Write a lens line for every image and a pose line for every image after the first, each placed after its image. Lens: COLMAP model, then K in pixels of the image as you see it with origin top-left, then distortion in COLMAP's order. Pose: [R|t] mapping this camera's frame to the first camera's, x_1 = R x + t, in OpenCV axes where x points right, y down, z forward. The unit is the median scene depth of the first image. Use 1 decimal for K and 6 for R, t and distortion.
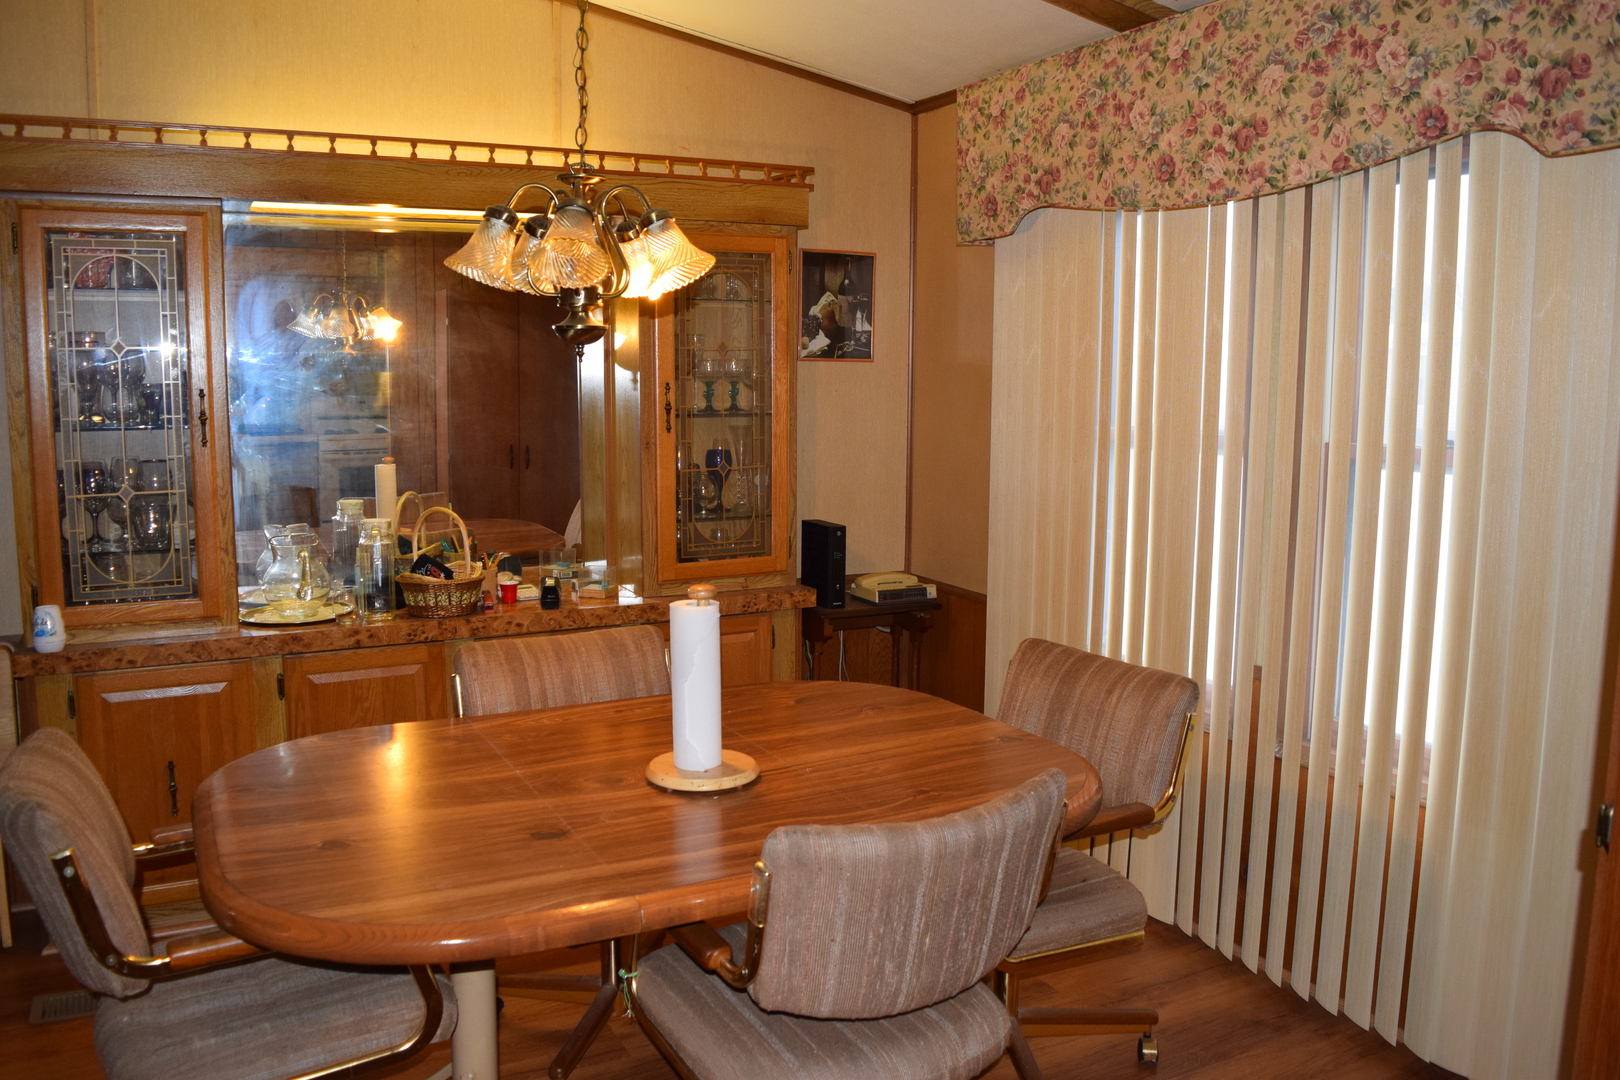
lens RADIAL K [[1264.8, 0, 810.0], [0, 1264.8, 540.0], [0, 0, 1]] dist [-0.089209, 0.013496]
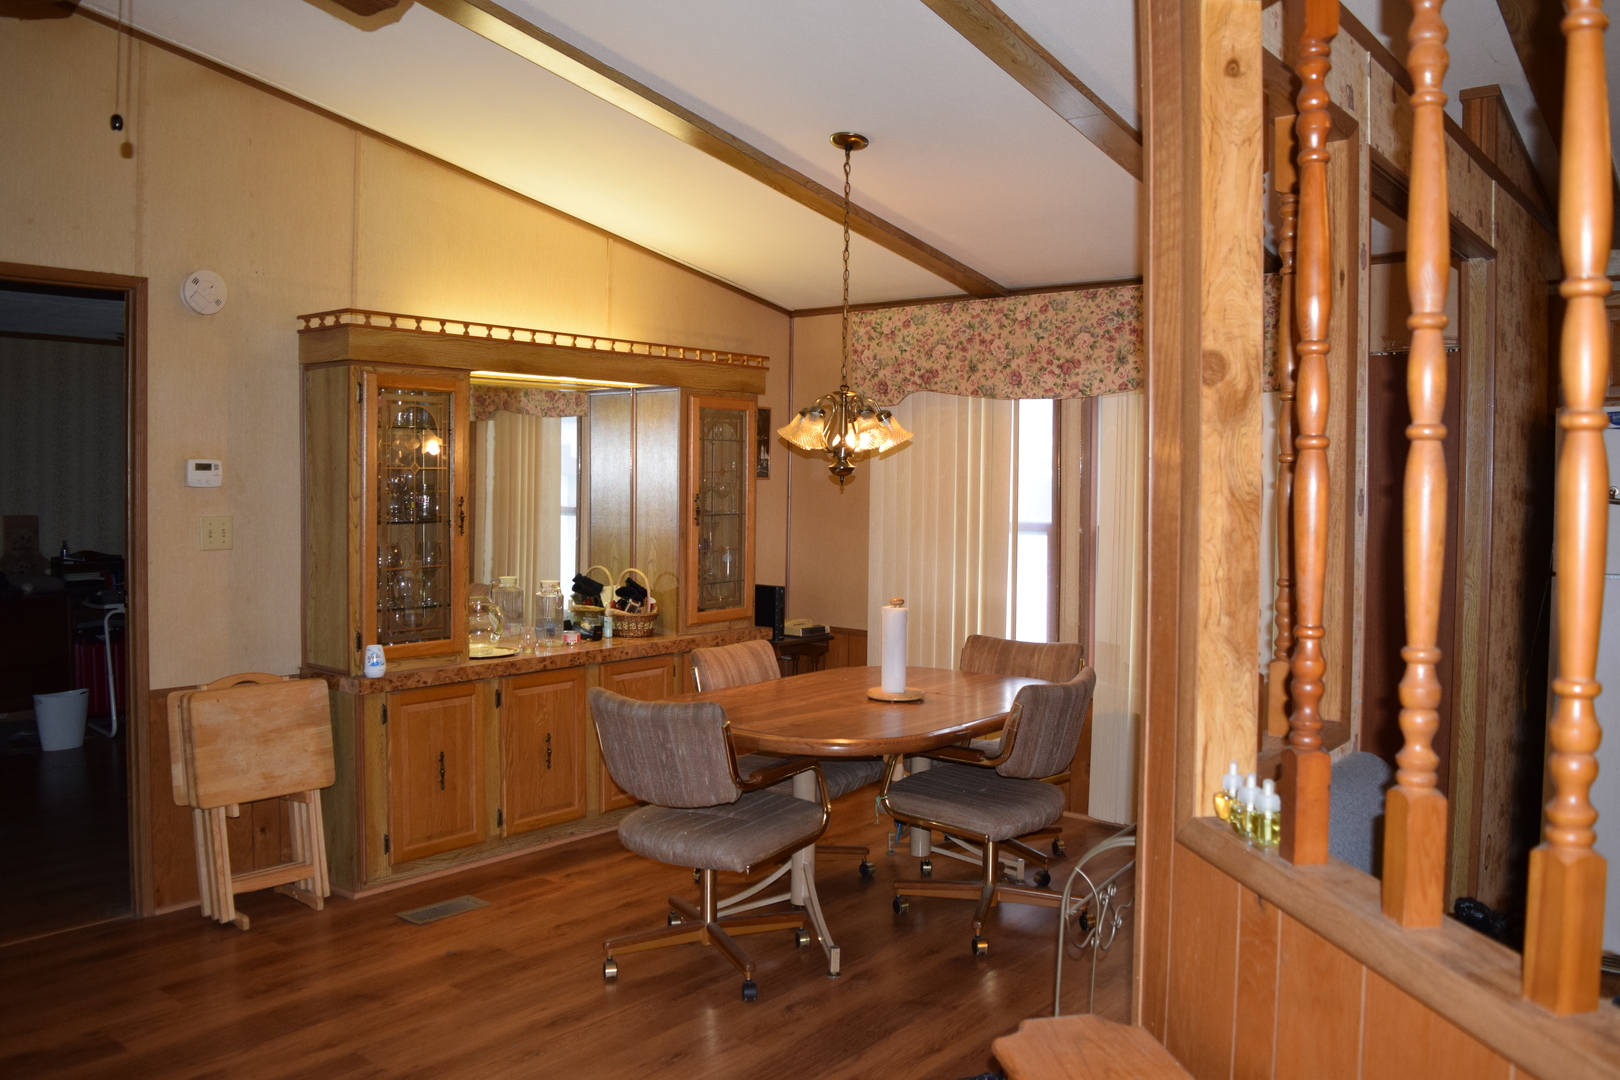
lens RADIAL K [[1264.8, 0, 810.0], [0, 1264.8, 540.0], [0, 0, 1]] dist [-0.089209, 0.013496]
pose [[0.917313, -0.012587, 0.397968, -0.736045], [0.045680, 0.996228, -0.073784, 0.062951], [-0.395538, 0.085862, 0.914427, -0.559863]]
